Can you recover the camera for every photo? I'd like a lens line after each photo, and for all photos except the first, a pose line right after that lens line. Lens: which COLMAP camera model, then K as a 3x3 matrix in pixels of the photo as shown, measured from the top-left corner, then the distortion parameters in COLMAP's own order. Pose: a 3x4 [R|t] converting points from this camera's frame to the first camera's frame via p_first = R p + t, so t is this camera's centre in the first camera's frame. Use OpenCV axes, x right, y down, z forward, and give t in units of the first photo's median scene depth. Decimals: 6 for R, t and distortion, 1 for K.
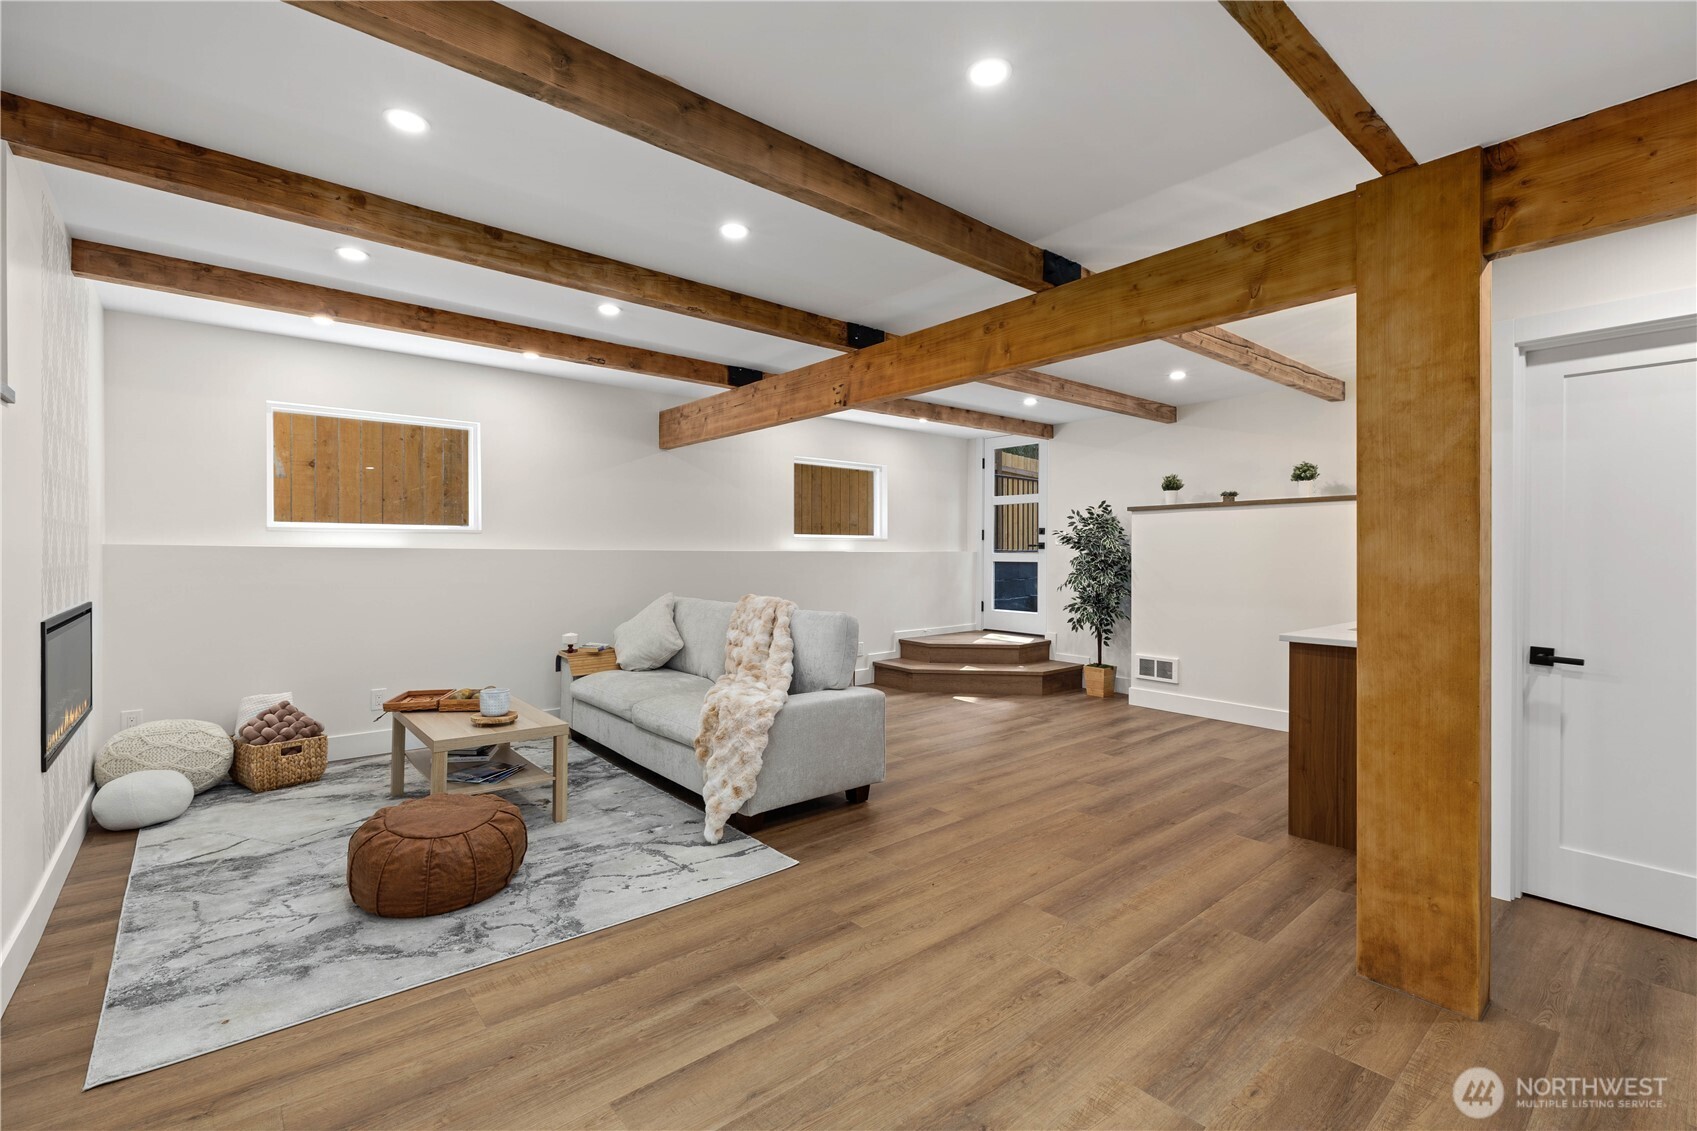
lens RADIAL K [[757.1, 0, 855.1], [0, 757.1, 555.0], [0, 0, 1]] dist [0.005719, -0.000839]
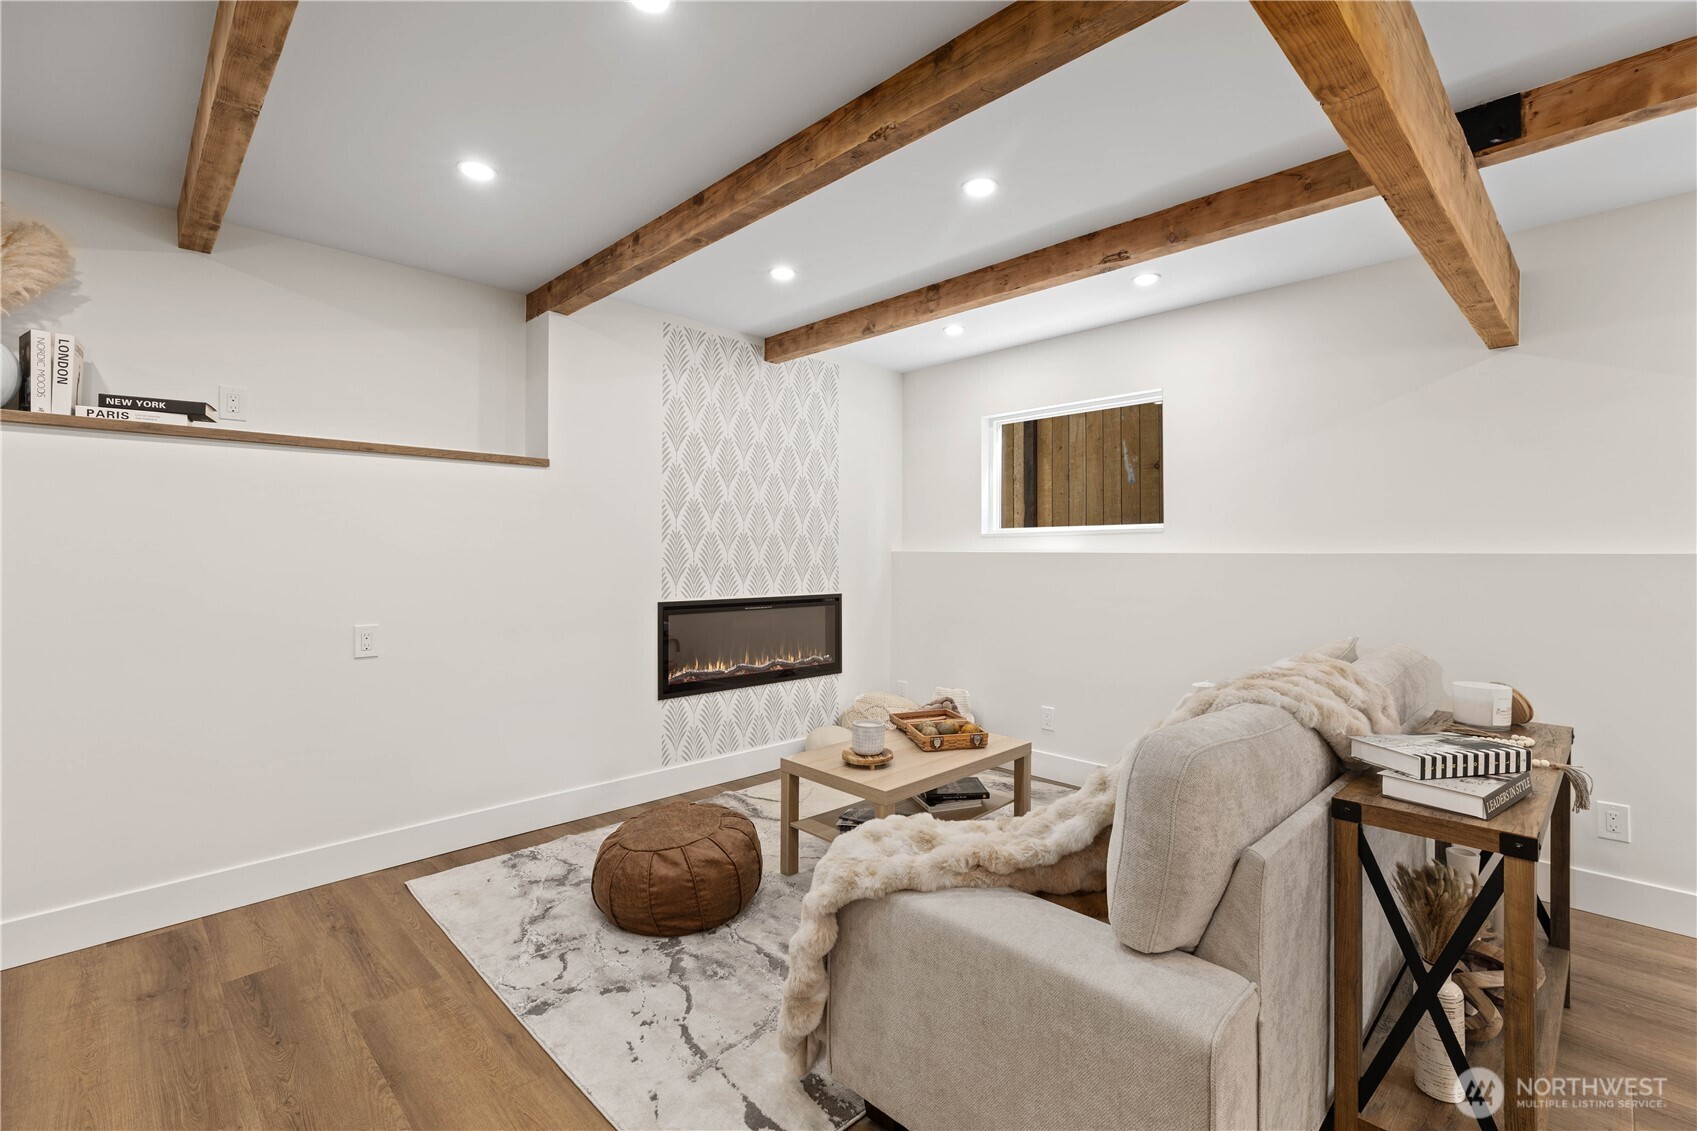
lens RADIAL K [[757.1, 0, 857.8], [0, 757.1, 553.9], [0, 0, 1]] dist [0.005719, -0.000839]
pose [[0.075088, -0.004548, -0.997167, 0.437683], [-0.006306, 0.999967, -0.005036, -0.003966], [0.997157, 0.006666, 0.075057, 1.157251]]
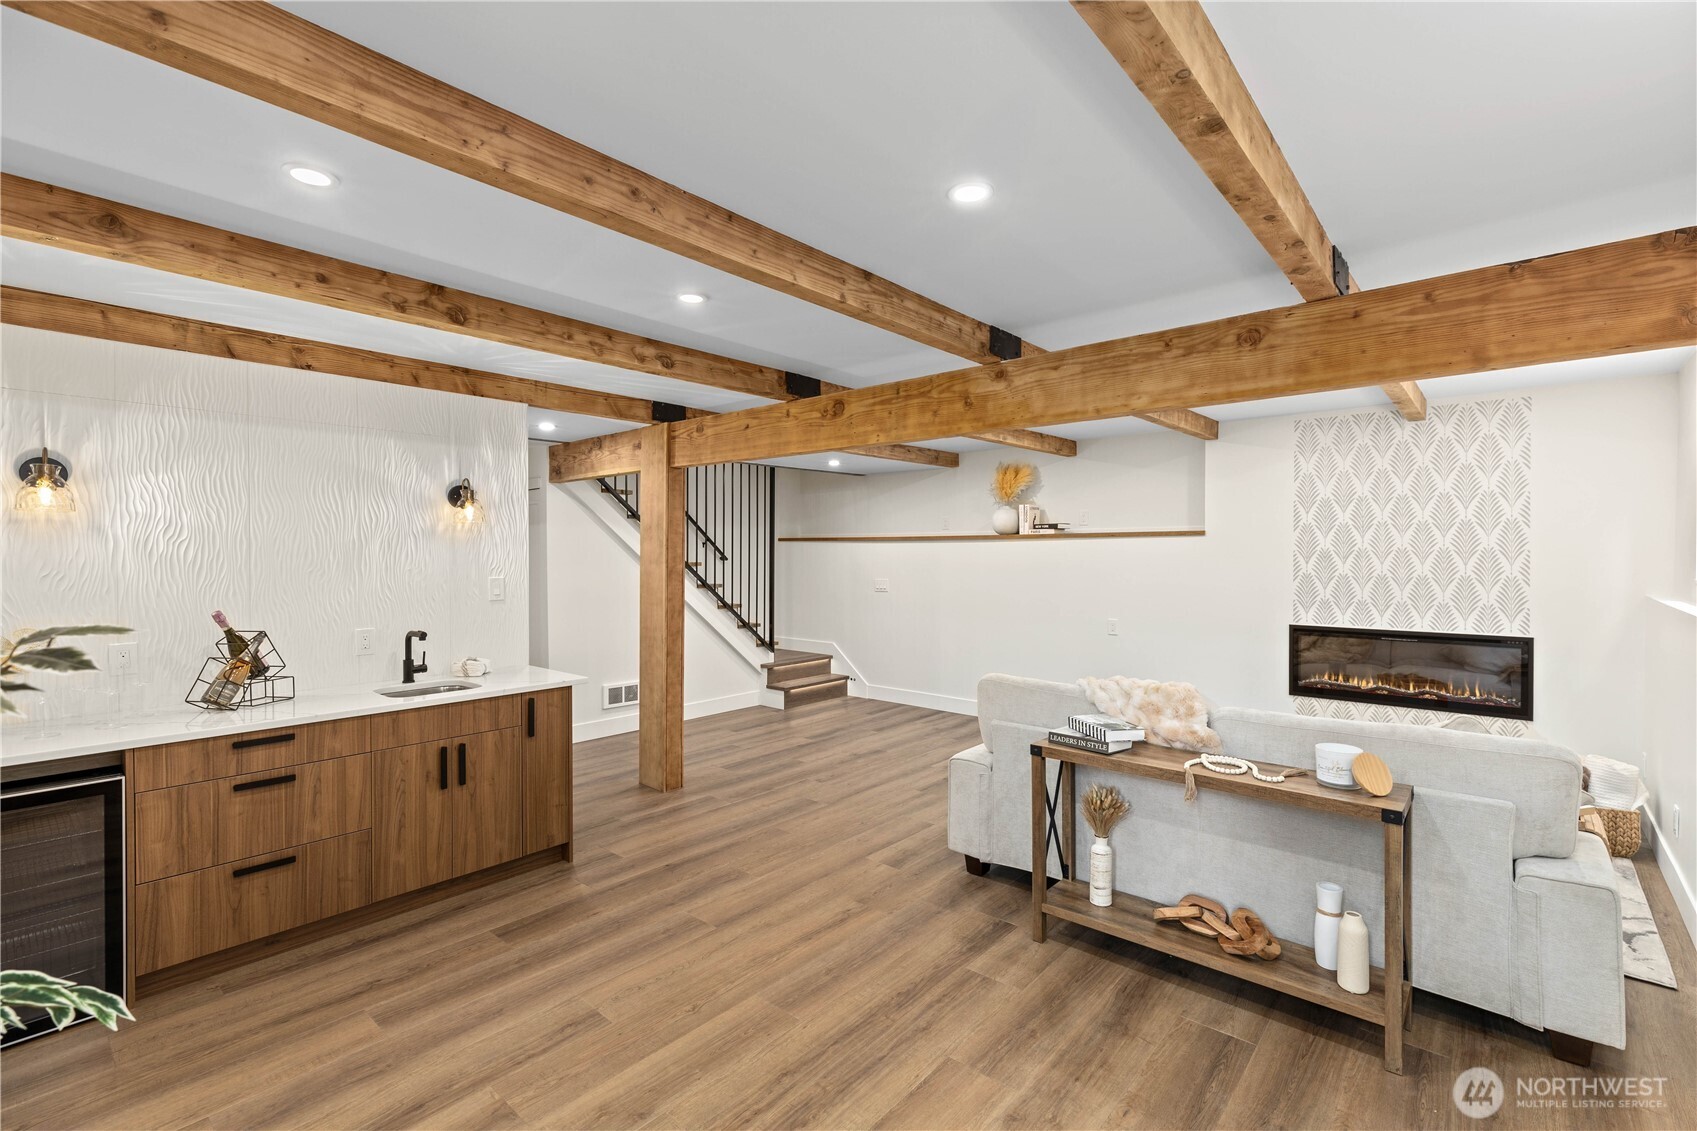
lens RADIAL K [[757.1, 0, 854.7], [0, 757.1, 560.7], [0, 0, 1]] dist [0.005719, -0.000839]
pose [[-0.989413, -0.000479, -0.145125, 0.401499], [-0.002357, 0.999916, 0.012767, -0.103216], [0.145107, 0.012973, -0.989331, 2.625772]]
